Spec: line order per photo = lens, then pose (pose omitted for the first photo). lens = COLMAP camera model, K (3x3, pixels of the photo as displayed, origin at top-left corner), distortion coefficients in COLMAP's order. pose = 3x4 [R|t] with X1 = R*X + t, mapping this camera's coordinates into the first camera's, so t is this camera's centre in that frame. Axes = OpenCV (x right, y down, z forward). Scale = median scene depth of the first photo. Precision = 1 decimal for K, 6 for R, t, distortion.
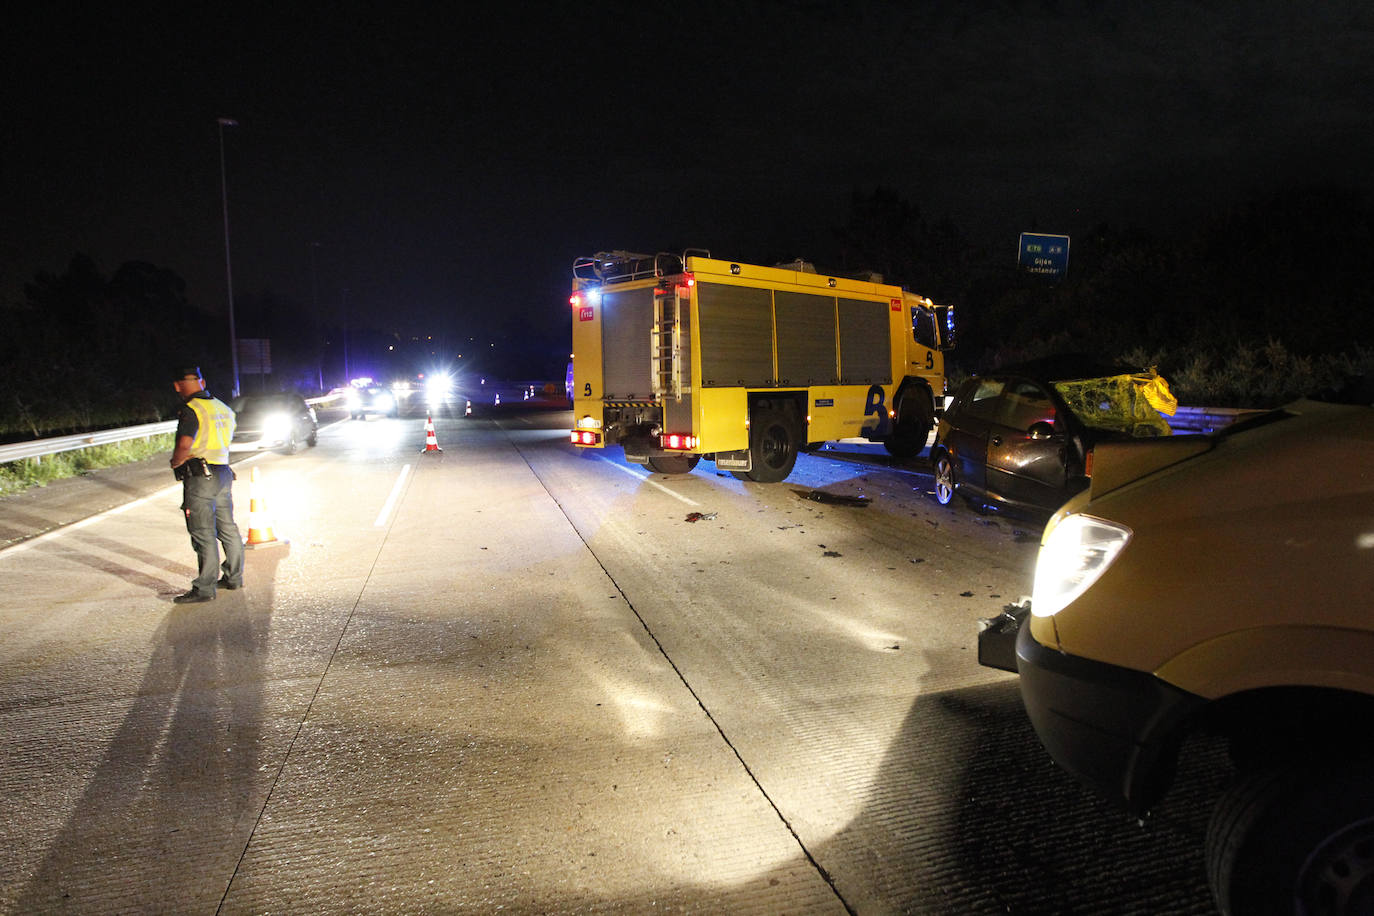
lens RADIAL K [[808.0, 0, 679.9], [0, 808.0, 461.4], [0, 0, 1]] dist [-0.068726, 0.036087]
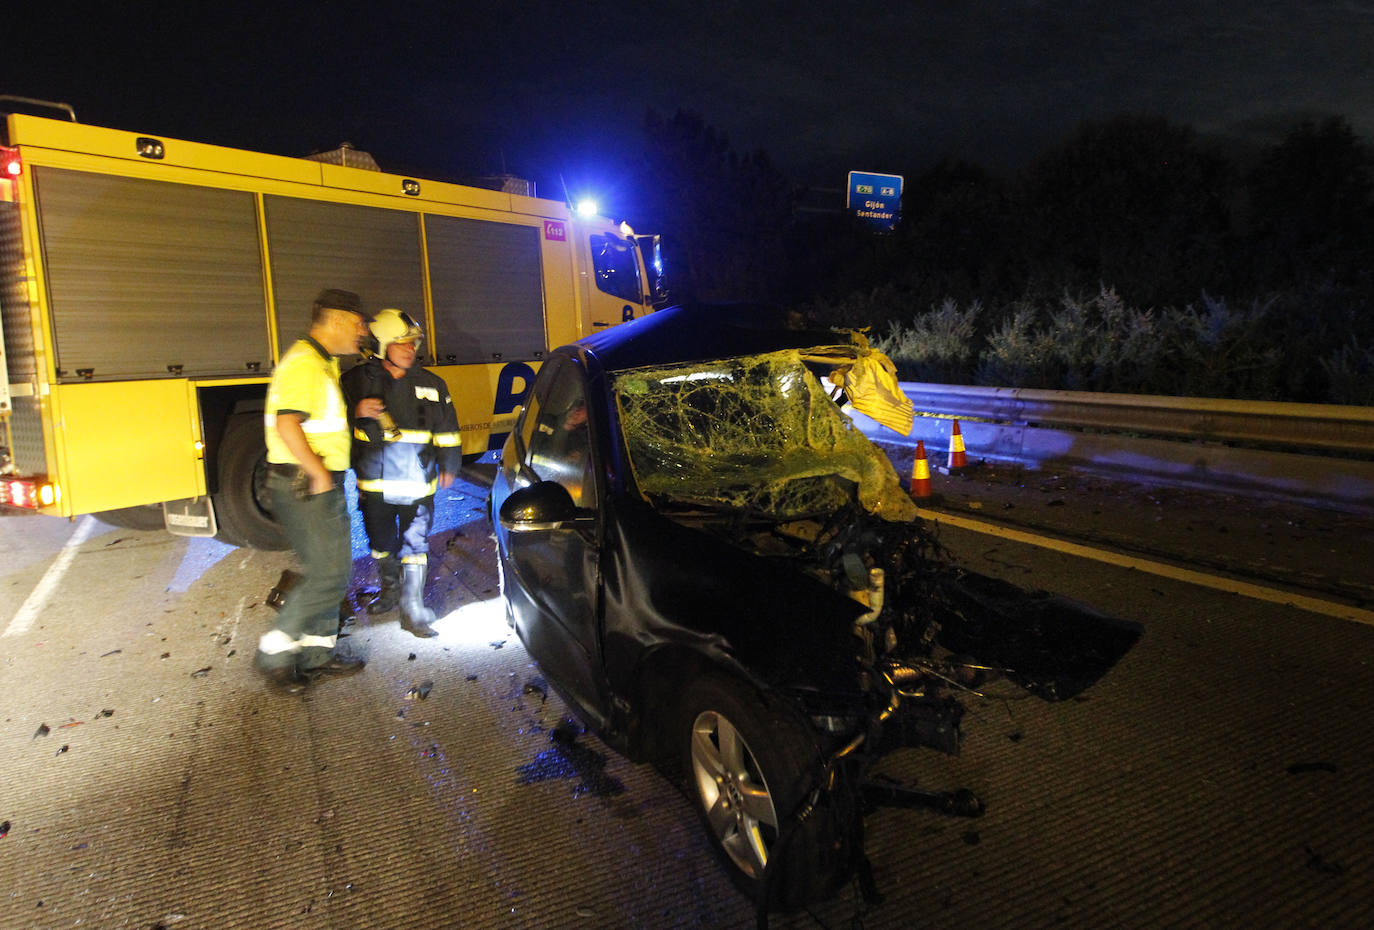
lens RADIAL K [[932.4, 0, 721.5], [0, 932.4, 445.0], [0, 0, 1]] dist [-0.068675, 0.037587]
pose [[0.970293, -0.038144, 0.238907, 0.240551], [0.036207, 0.999266, 0.012493, -0.039008], [-0.239208, -0.003472, 0.970962, 0.307923]]
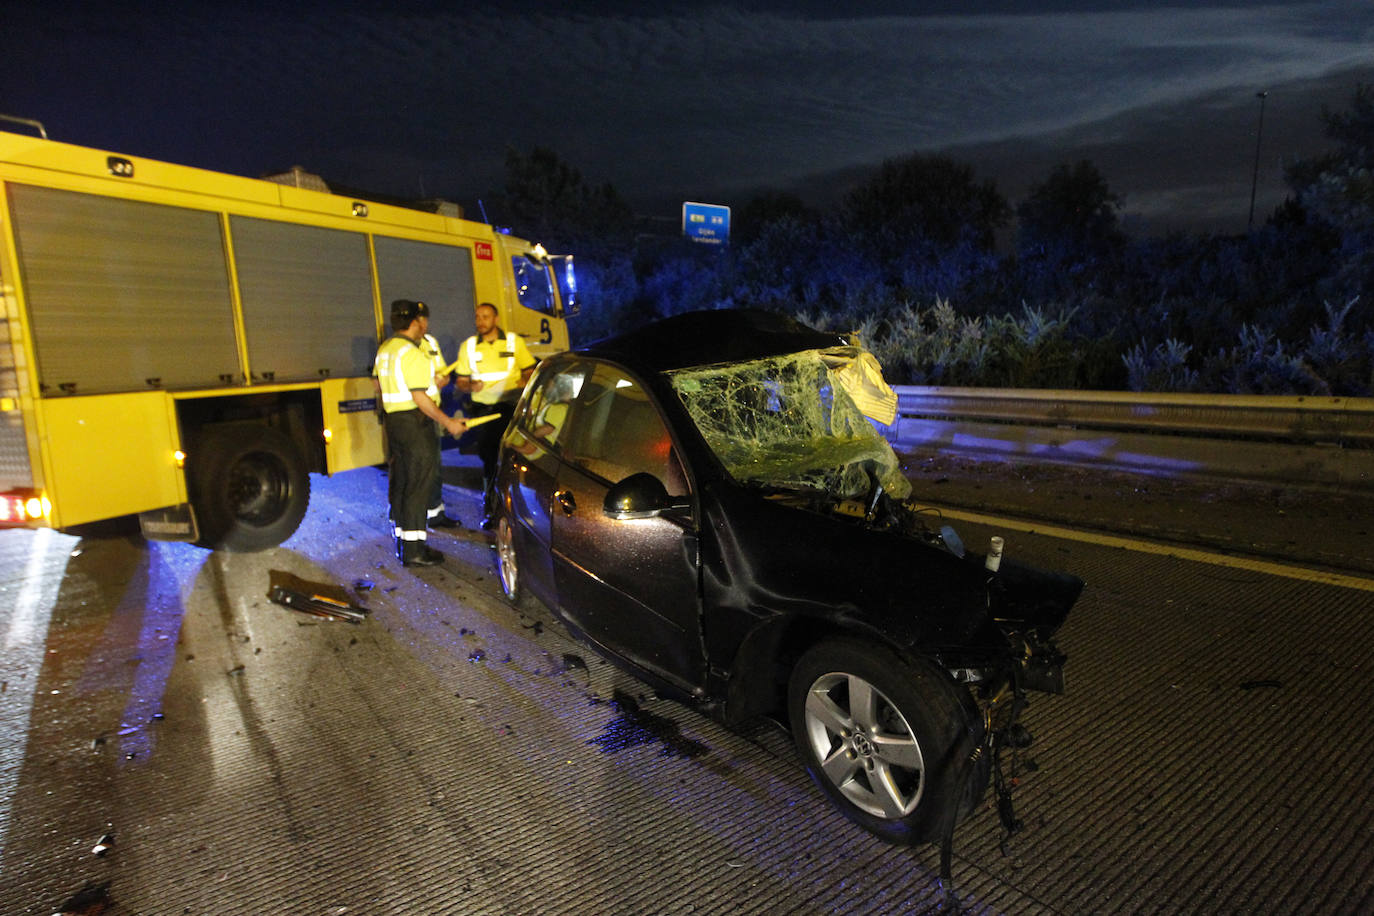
lens RADIAL K [[808.0, 0, 679.9], [0, 808.0, 461.4], [0, 0, 1]] dist [-0.068726, 0.036087]
pose [[0.927906, -0.075301, 0.365129, 0.180022], [0.063790, 0.997015, 0.043507, -0.040664], [-0.367315, -0.017079, 0.929940, 0.339033]]
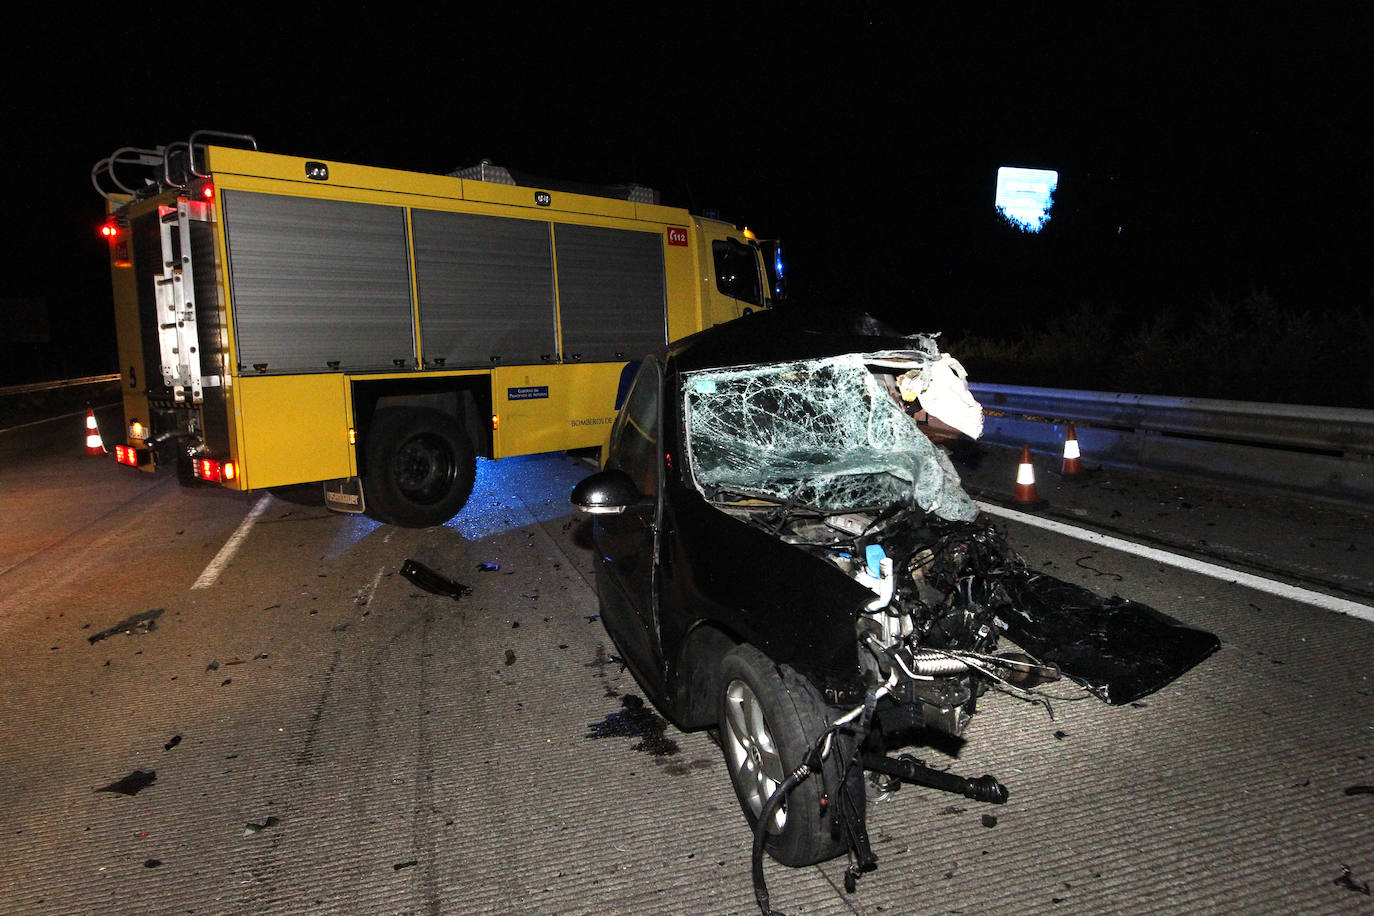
lens RADIAL K [[921.5, 0, 687.0], [0, 921.5, 458.0], [0, 0, 1]] dist [-0.065081, 0.038448]
pose [[0.998545, -0.012851, 0.052375, 0.261316], [0.011626, 0.999653, 0.023640, -0.037760], [-0.052660, -0.022997, 0.998348, 0.283661]]
